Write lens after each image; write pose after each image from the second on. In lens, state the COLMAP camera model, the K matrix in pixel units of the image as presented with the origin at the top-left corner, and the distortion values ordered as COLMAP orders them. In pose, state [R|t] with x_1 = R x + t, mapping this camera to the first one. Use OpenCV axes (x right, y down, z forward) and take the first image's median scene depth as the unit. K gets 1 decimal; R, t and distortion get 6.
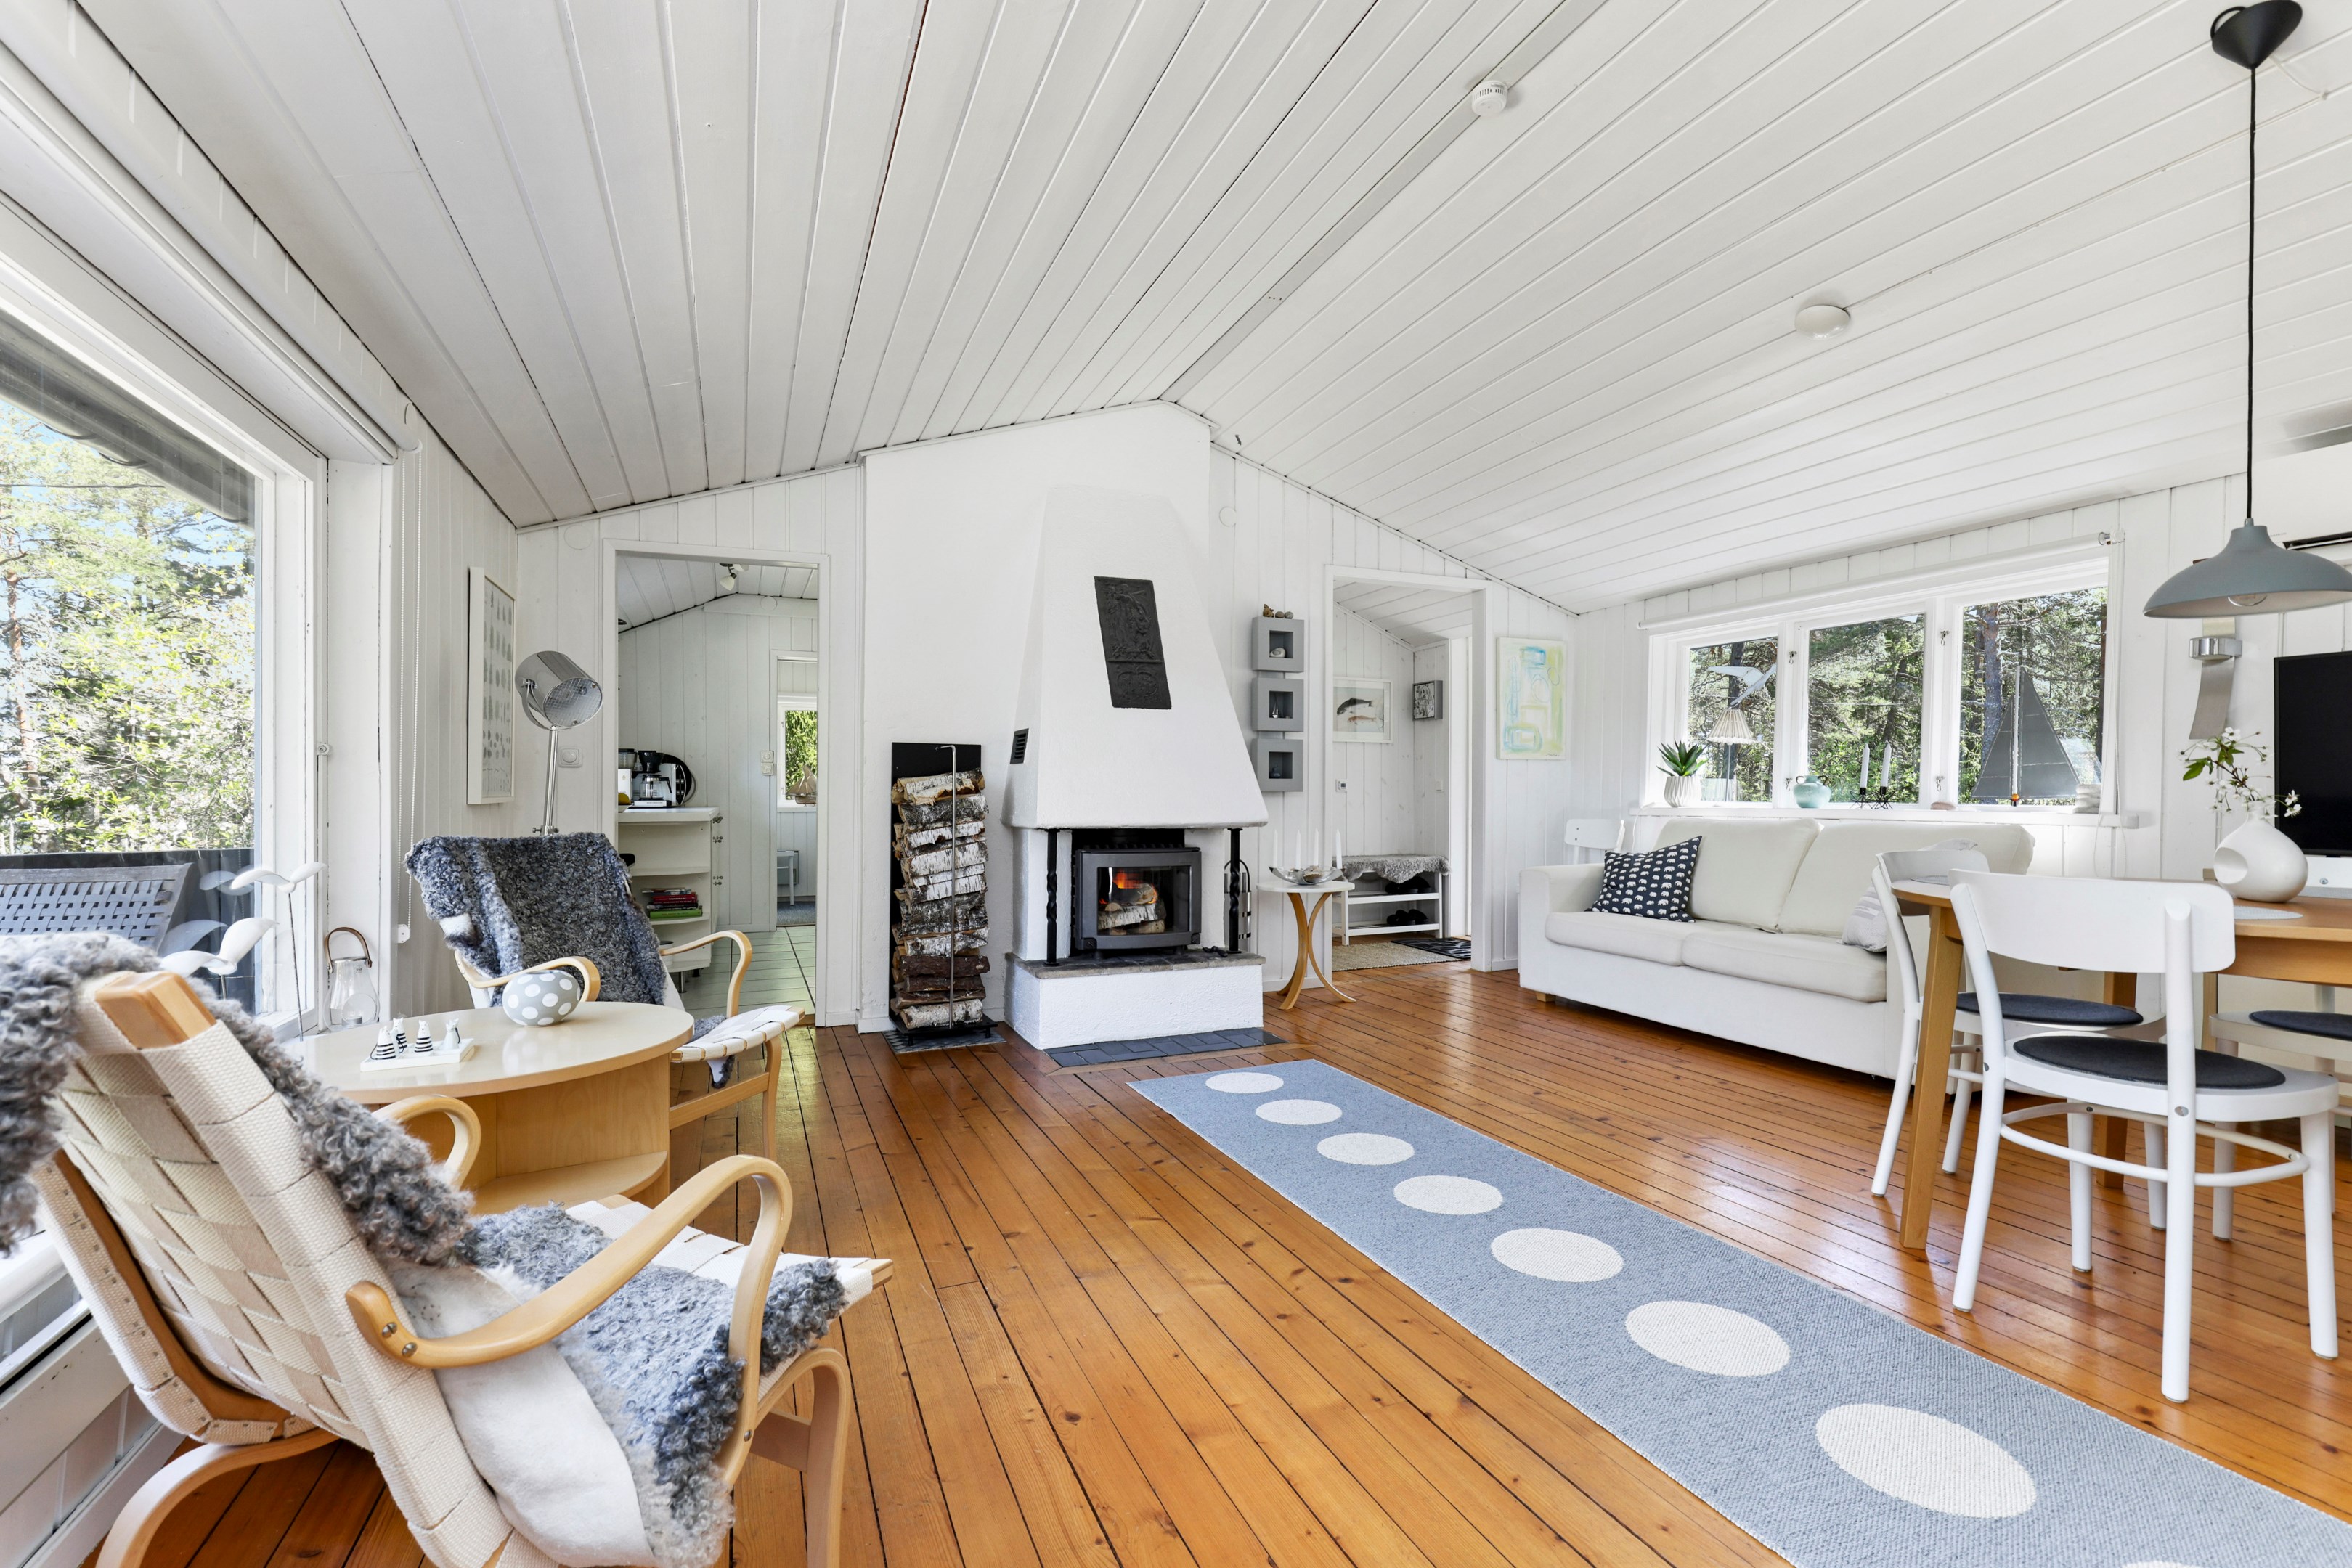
lens RADIAL K [[1097.3, 0, 1176.0], [0, 1097.3, 784.0], [0, 0, 1]] dist [-0.015507, -0.000435]
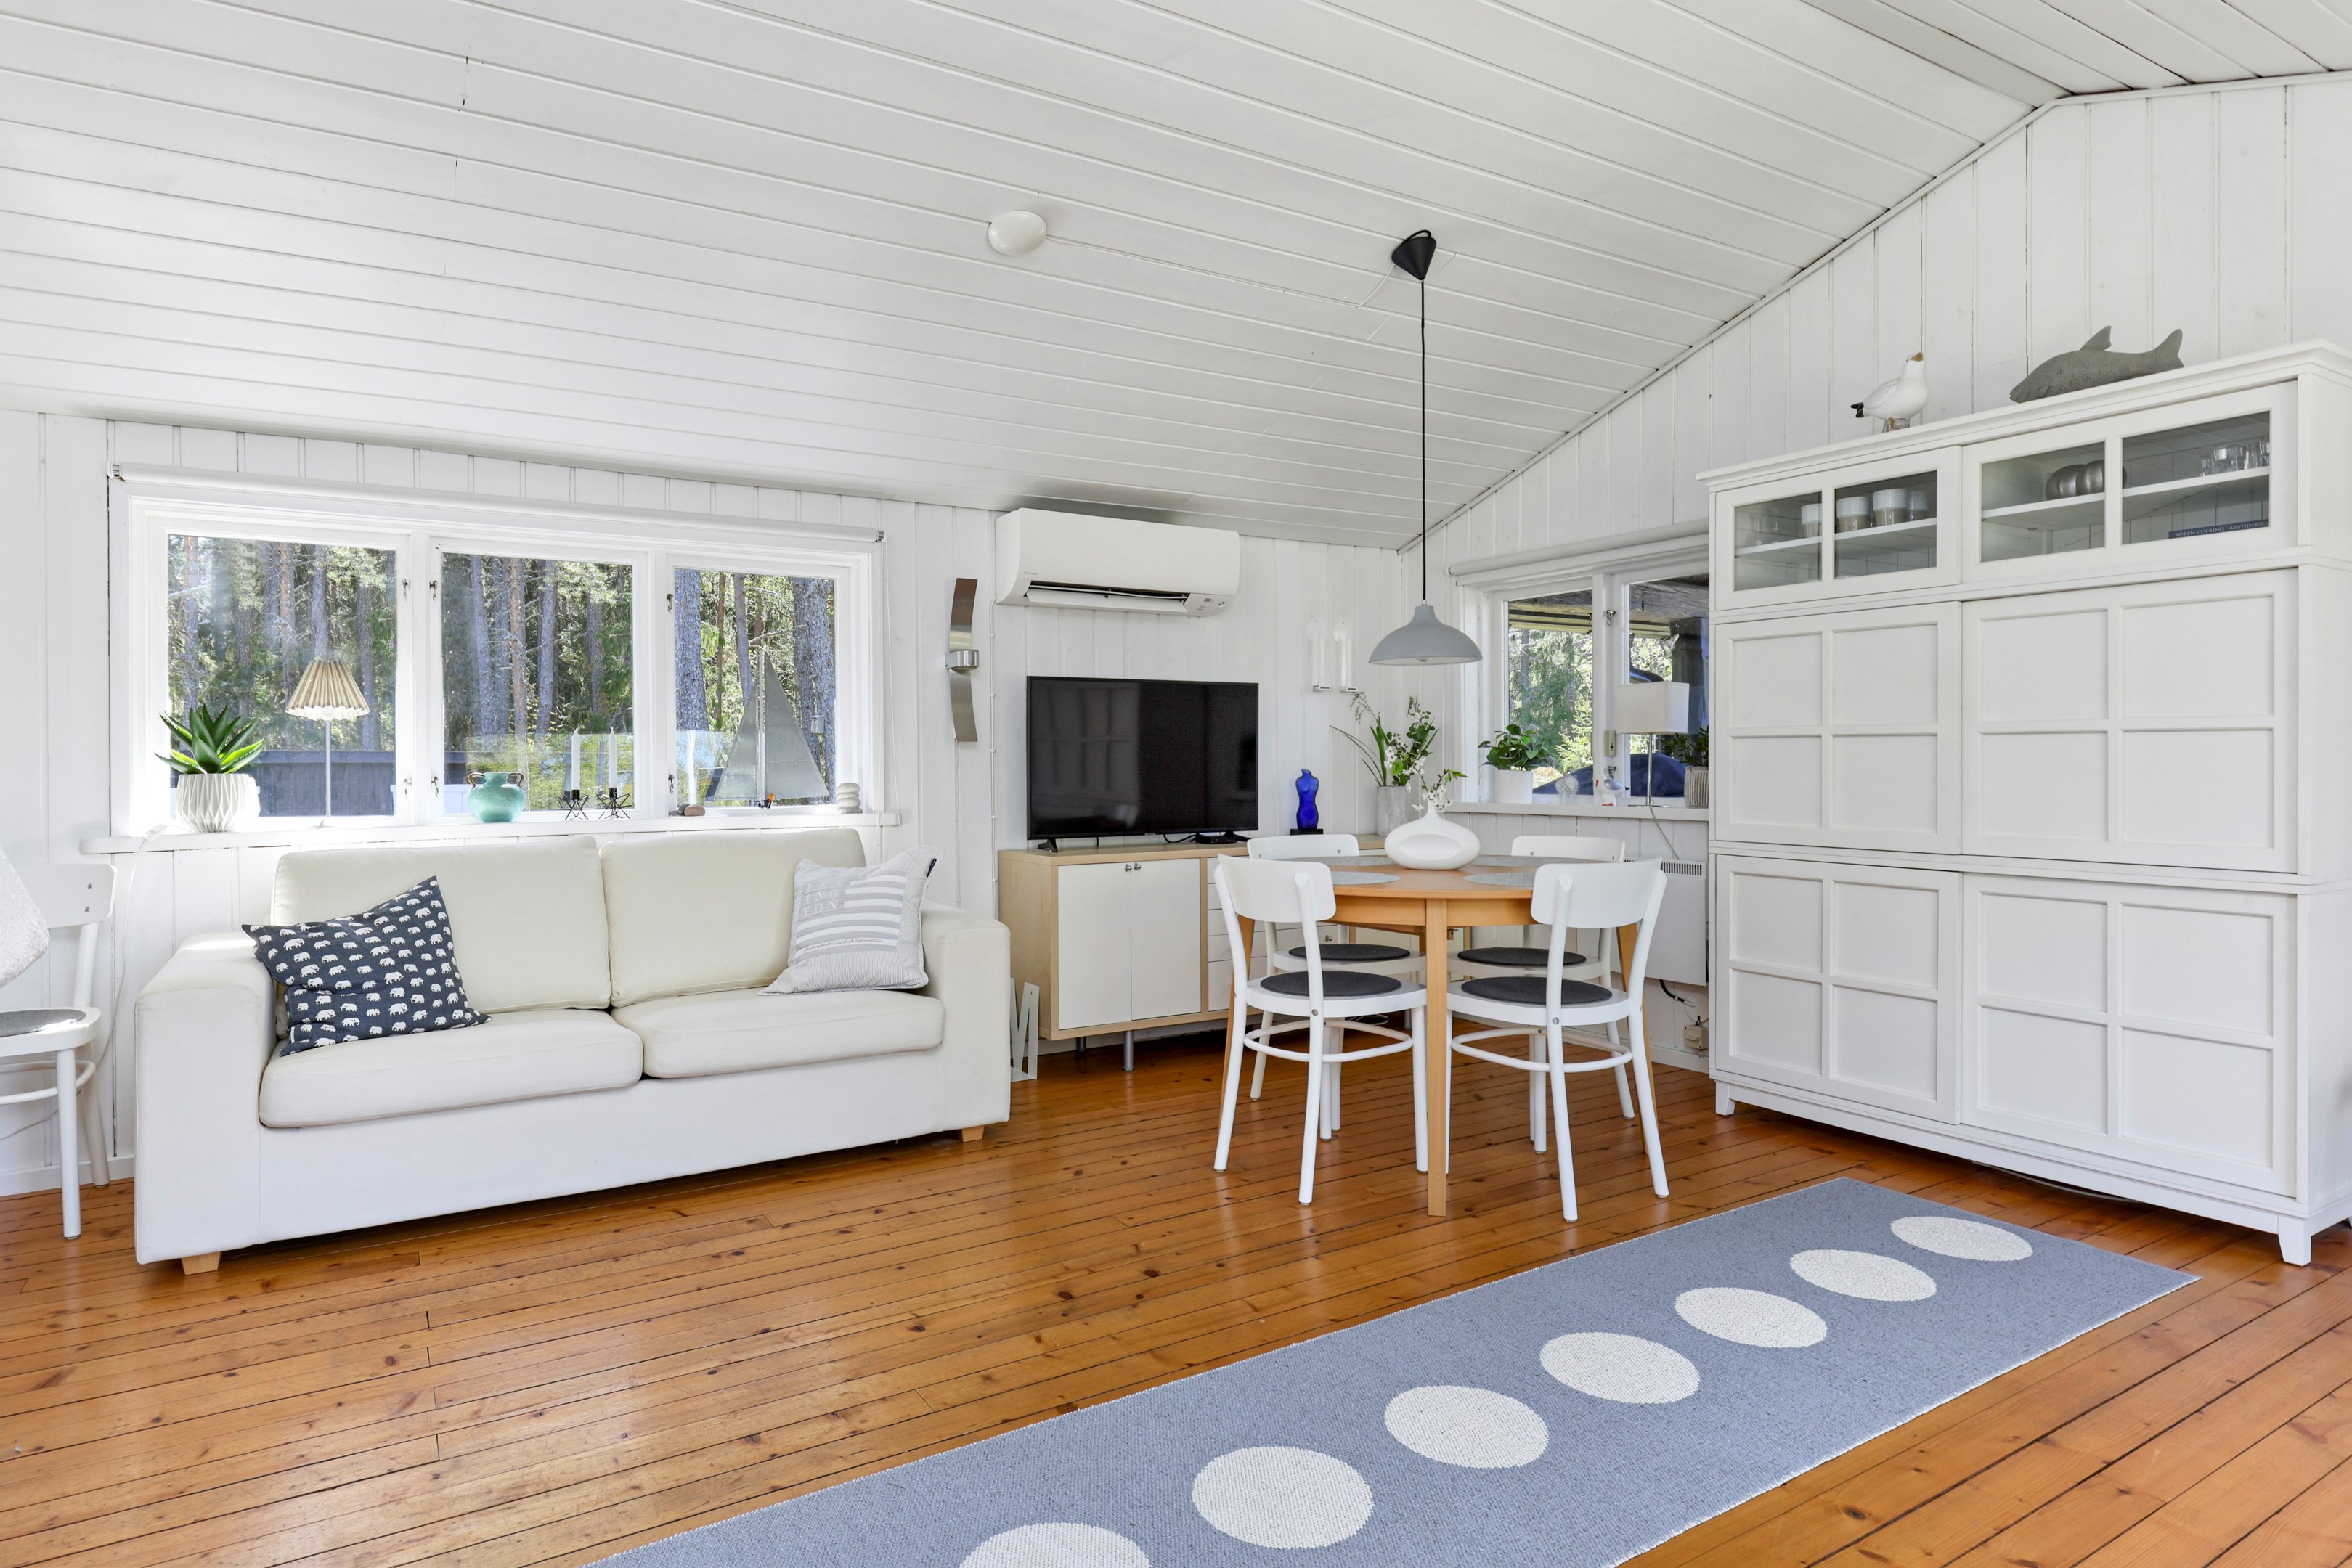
lens RADIAL K [[1342.8, 0, 1072.1], [0, 1342.8, 772.6], [0, 0, 1]] dist [0.004945, 0.001174]
pose [[-0.168574, -0.013071, 0.985602, -0.287583], [-0.003887, 0.999913, 0.012596, -0.018837], [-0.985681, -0.001707, -0.168610, 0.765555]]
